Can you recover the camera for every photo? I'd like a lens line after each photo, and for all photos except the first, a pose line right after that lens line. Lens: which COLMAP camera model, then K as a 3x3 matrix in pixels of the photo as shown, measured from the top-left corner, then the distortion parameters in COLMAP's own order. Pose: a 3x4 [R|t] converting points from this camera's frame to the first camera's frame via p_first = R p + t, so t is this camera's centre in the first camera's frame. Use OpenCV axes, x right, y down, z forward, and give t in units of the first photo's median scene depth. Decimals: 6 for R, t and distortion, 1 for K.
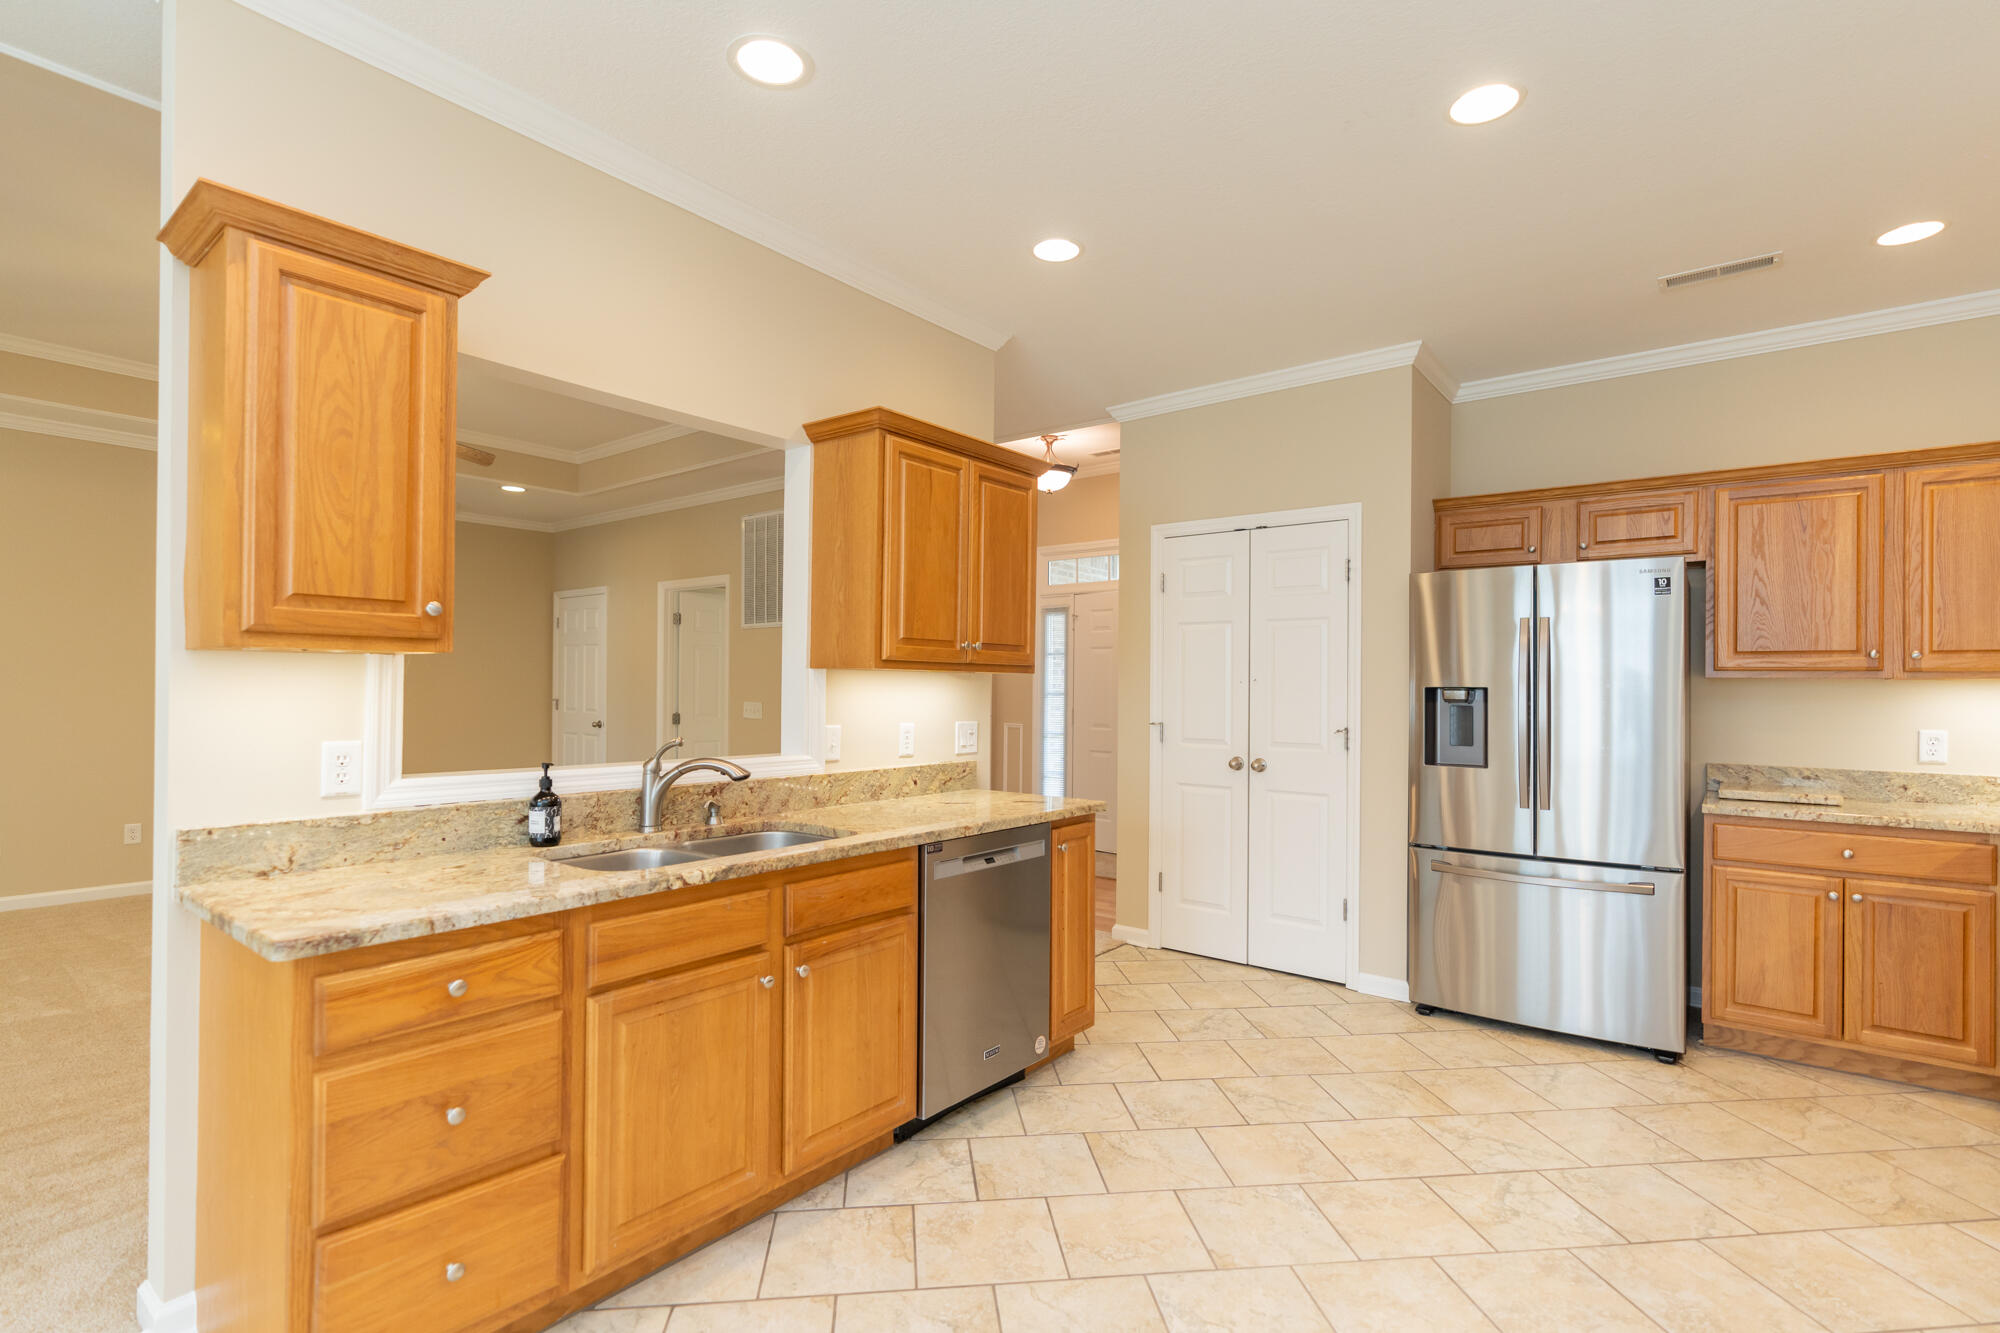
lens RADIAL K [[943.4, 0, 1000.0], [0, 943.4, 680.1], [0, 0, 1]] dist [-0.003995, 0.000542]
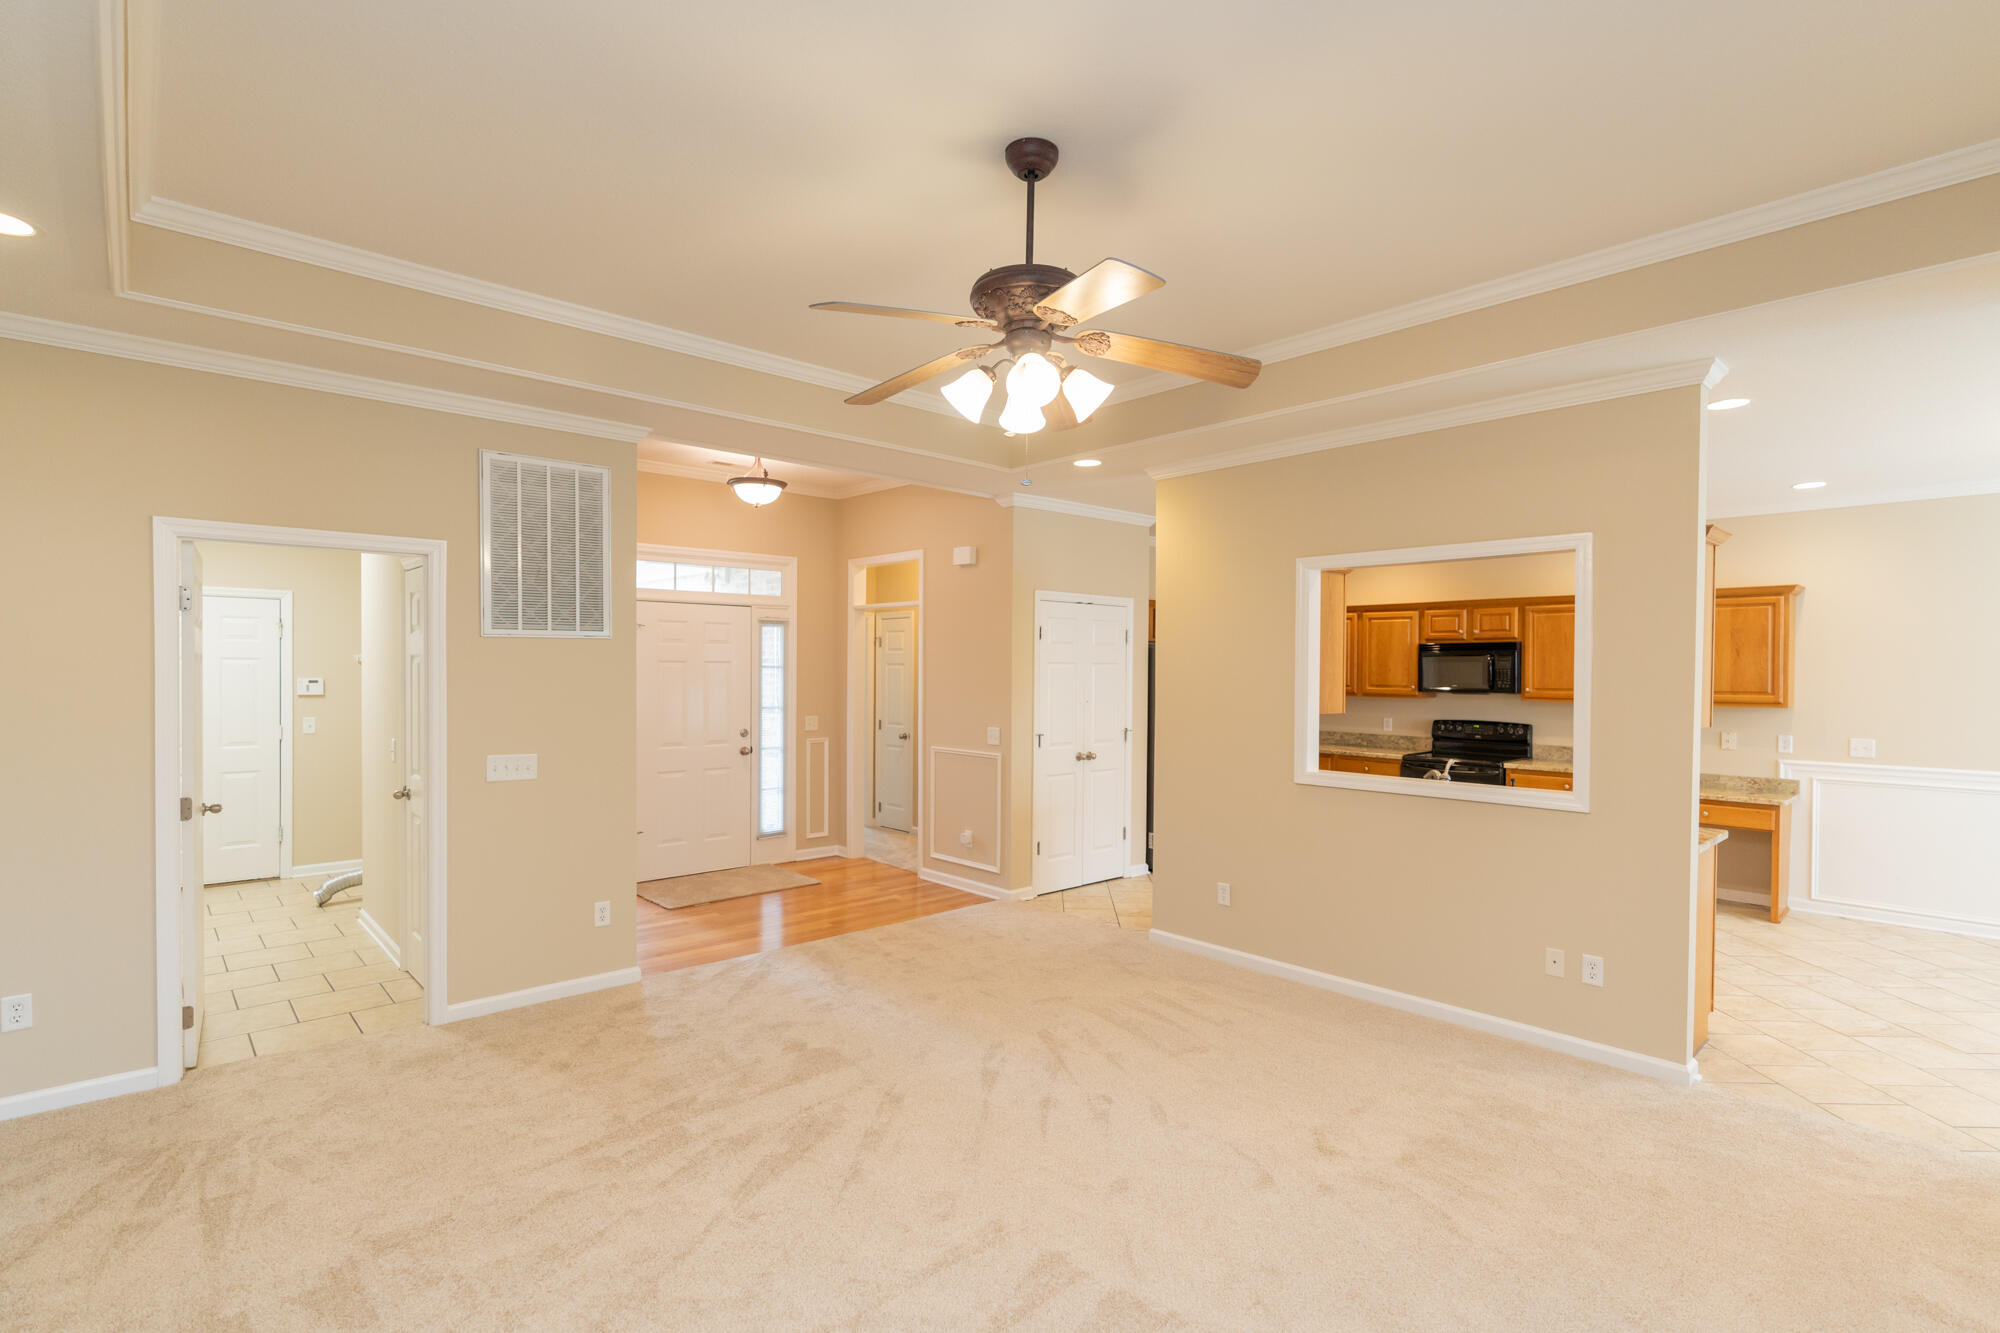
lens RADIAL K [[943.4, 0, 1000.0], [0, 943.4, 680.1], [0, 0, 1]] dist [-0.003995, 0.000542]
pose [[0.156684, -0.020419, 0.987438, -1.624587], [-0.012667, 0.999662, 0.022681, -0.087126], [-0.987568, -0.016062, 0.156373, 1.137444]]
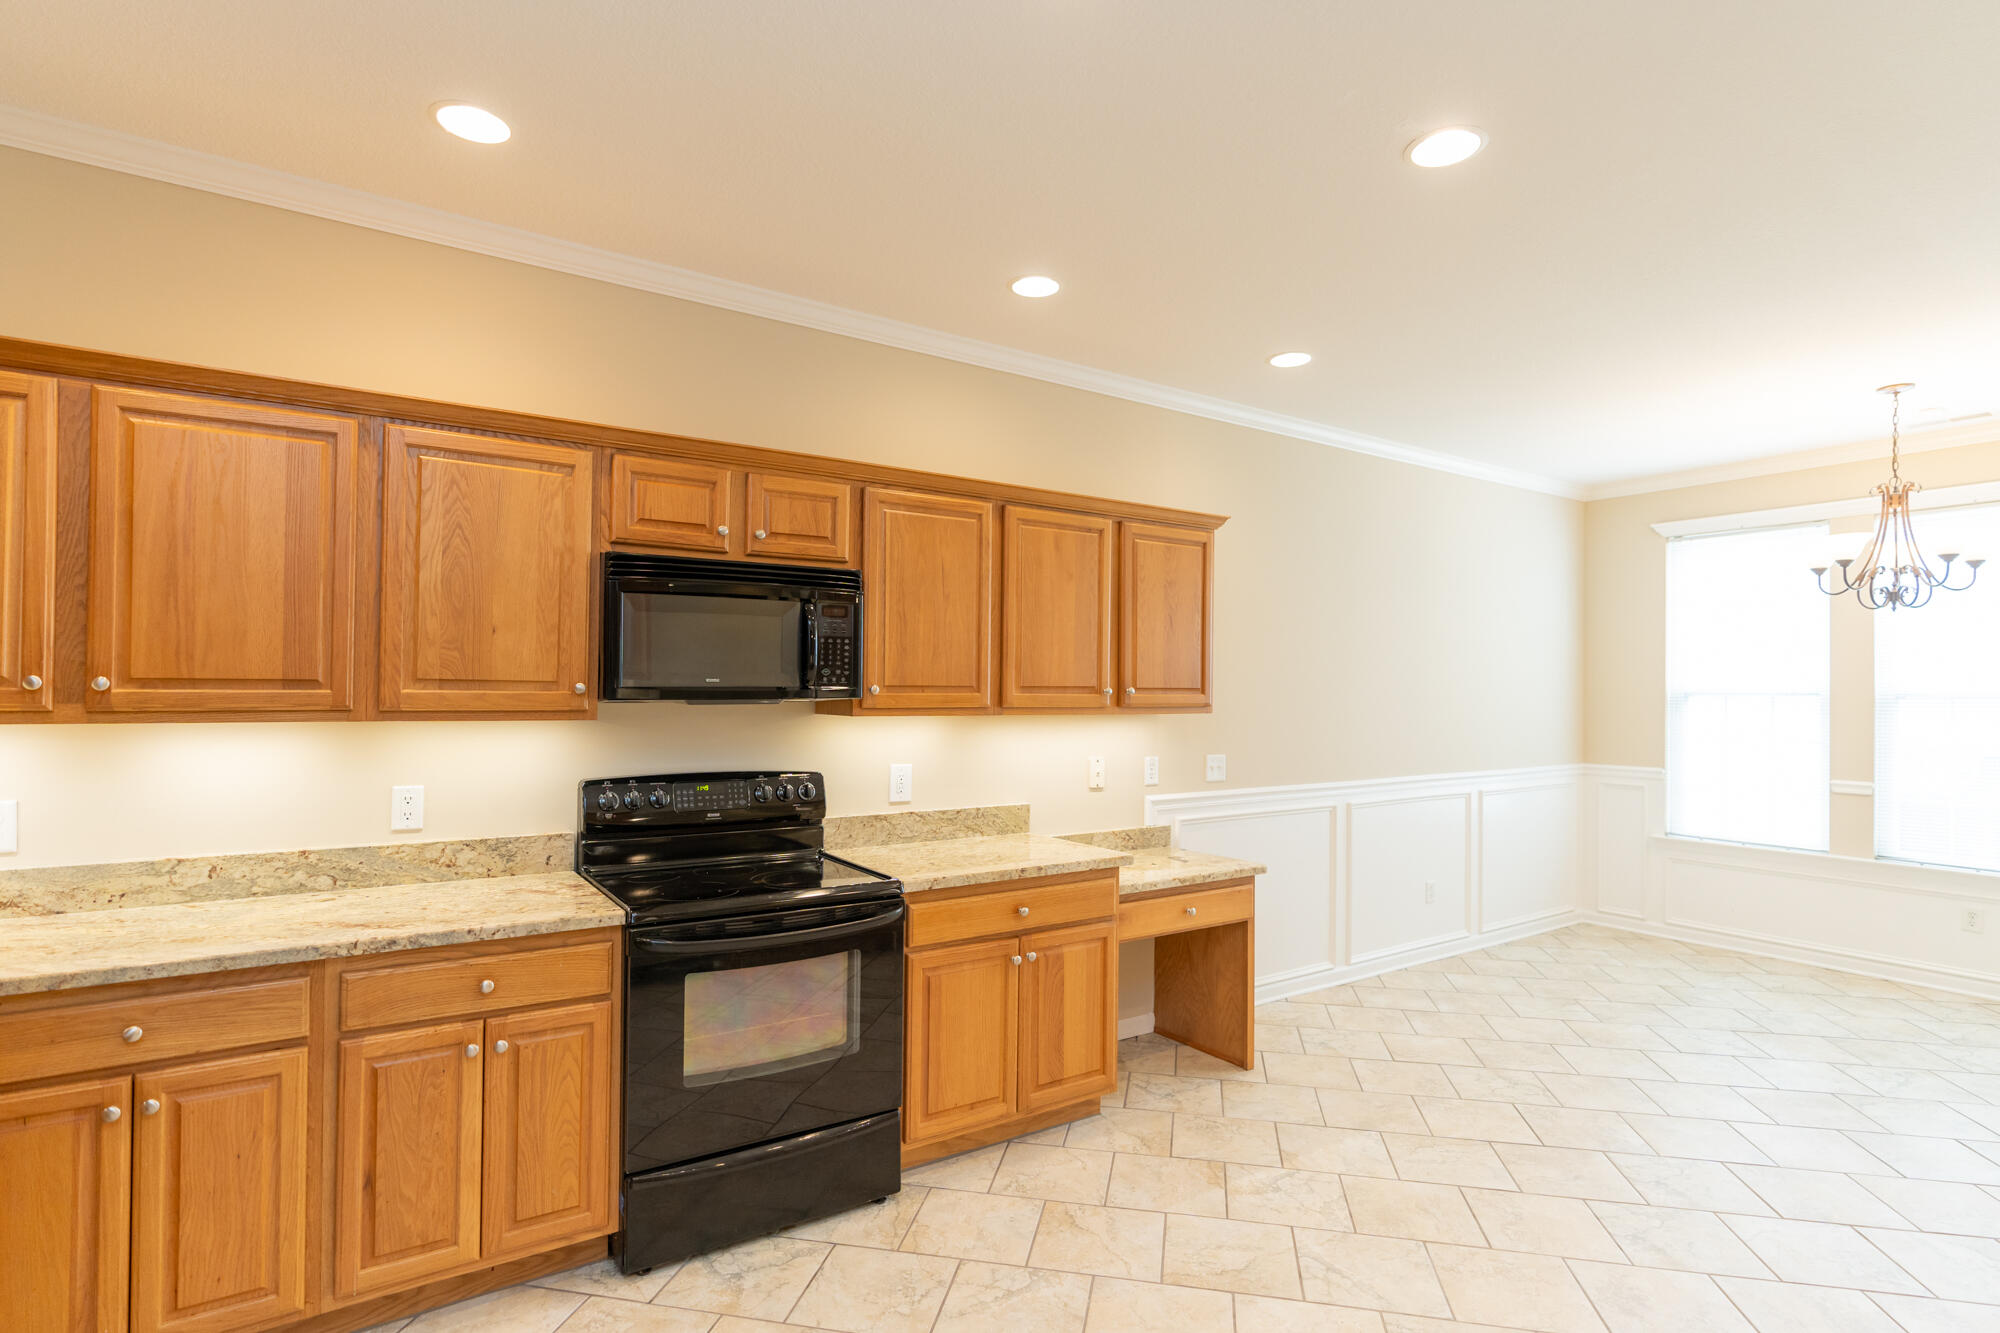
lens RADIAL K [[997.0, 0, 999.3], [0, 997.0, 680.7], [0, 0, 1]] dist [-0.004664, 0.000061]
pose [[-0.951626, -0.017724, 0.306746, 0.216526], [-0.022135, 0.999695, -0.010908, -0.034035], [-0.306459, -0.017170, -0.951729, 1.141625]]
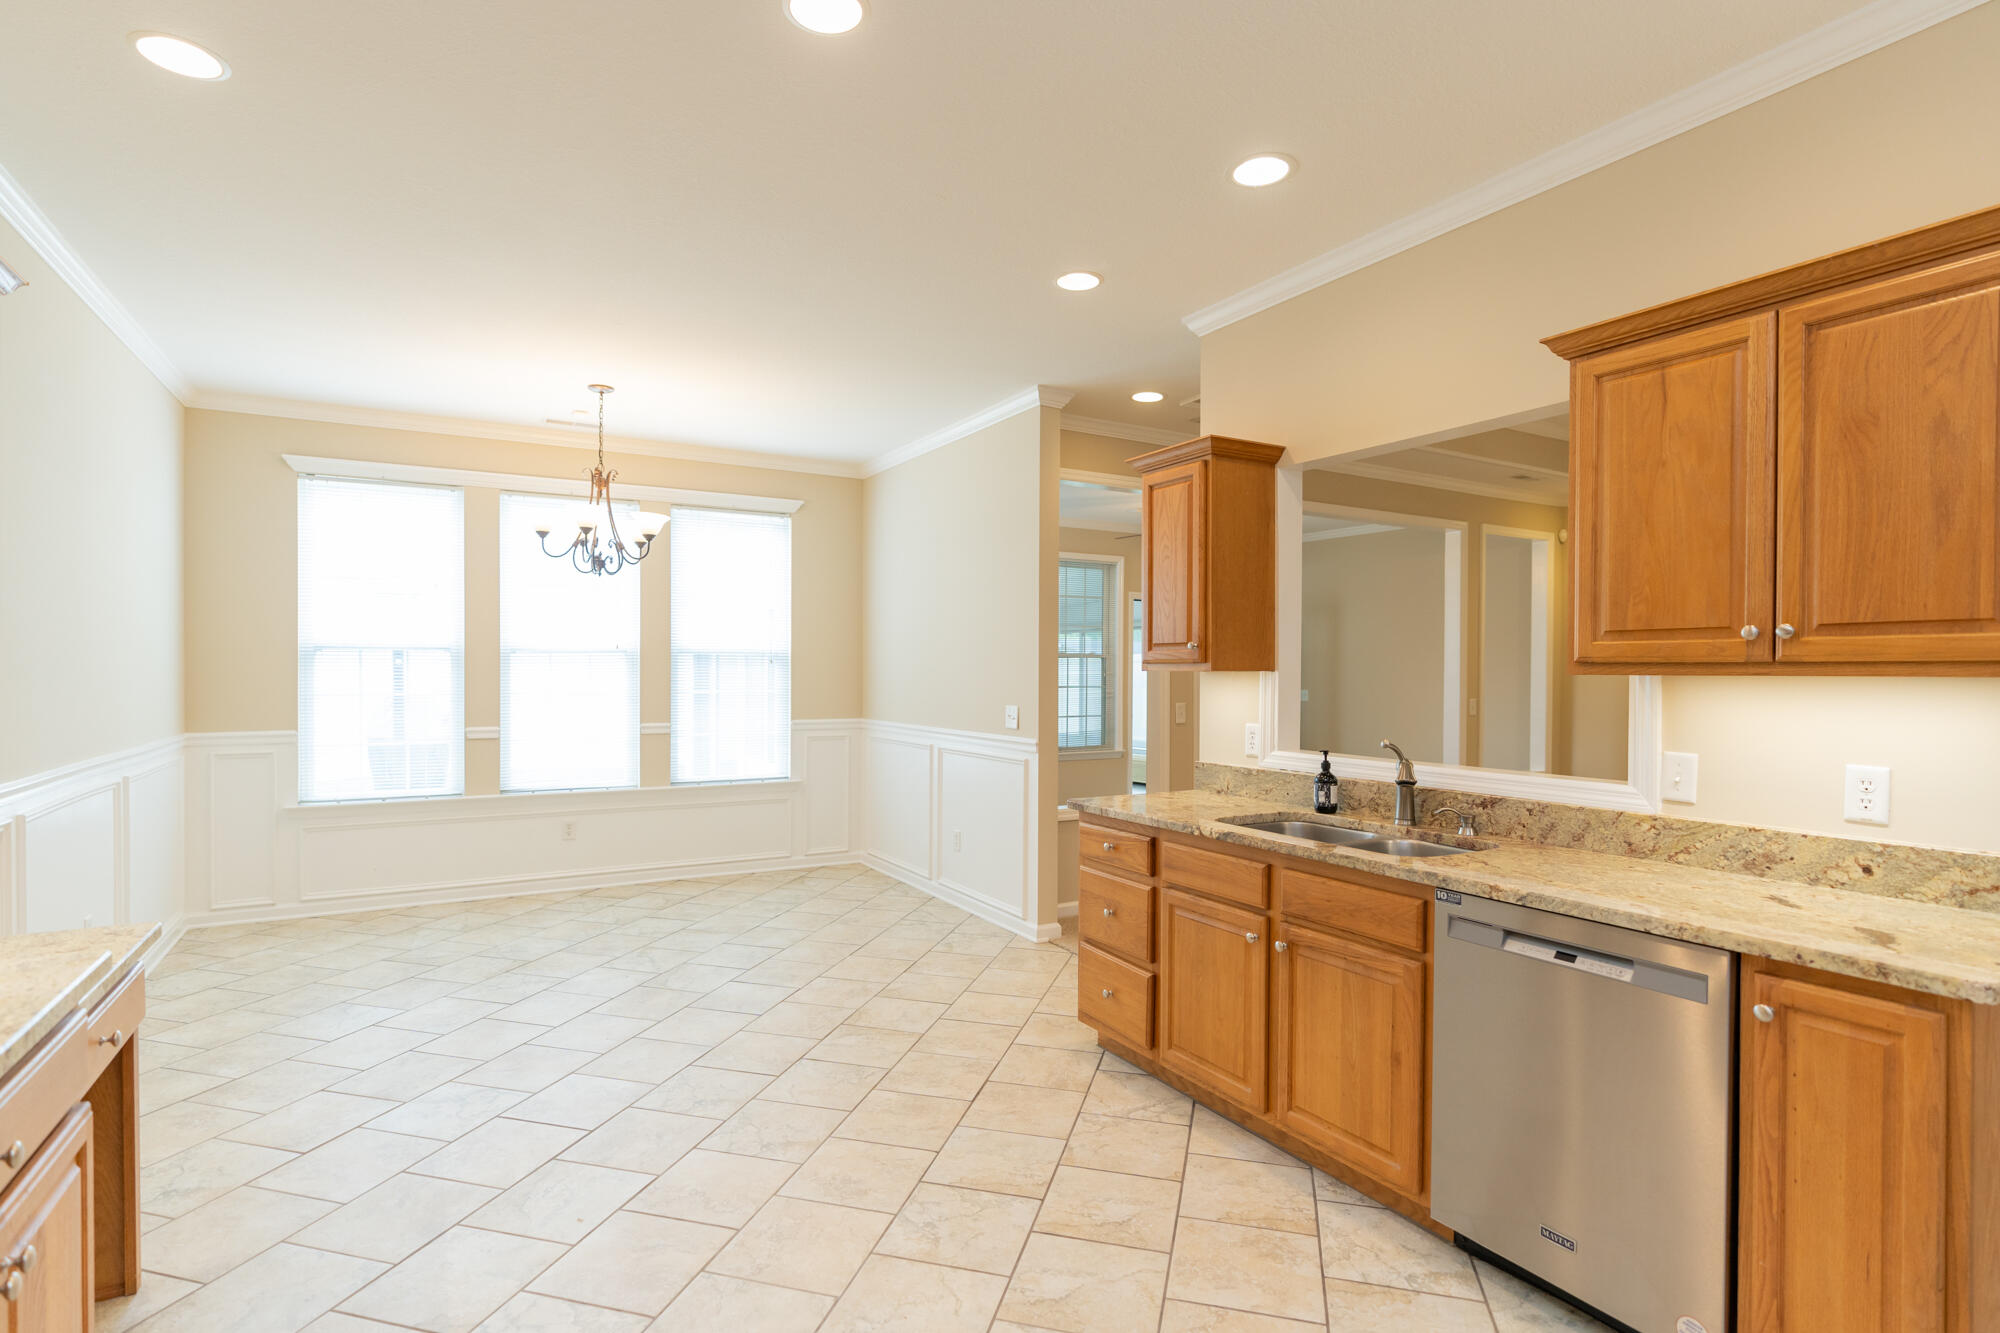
lens RADIAL K [[984.2, 0, 997.5], [0, 984.2, 676.2], [0, 0, 1]] dist [-0.002949, -0.000174]
pose [[-0.364939, -0.008787, -0.930990, 0.658414], [-0.003219, 0.999961, -0.008176, -0.002426], [0.931026, 0.000013, -0.364953, 0.726190]]
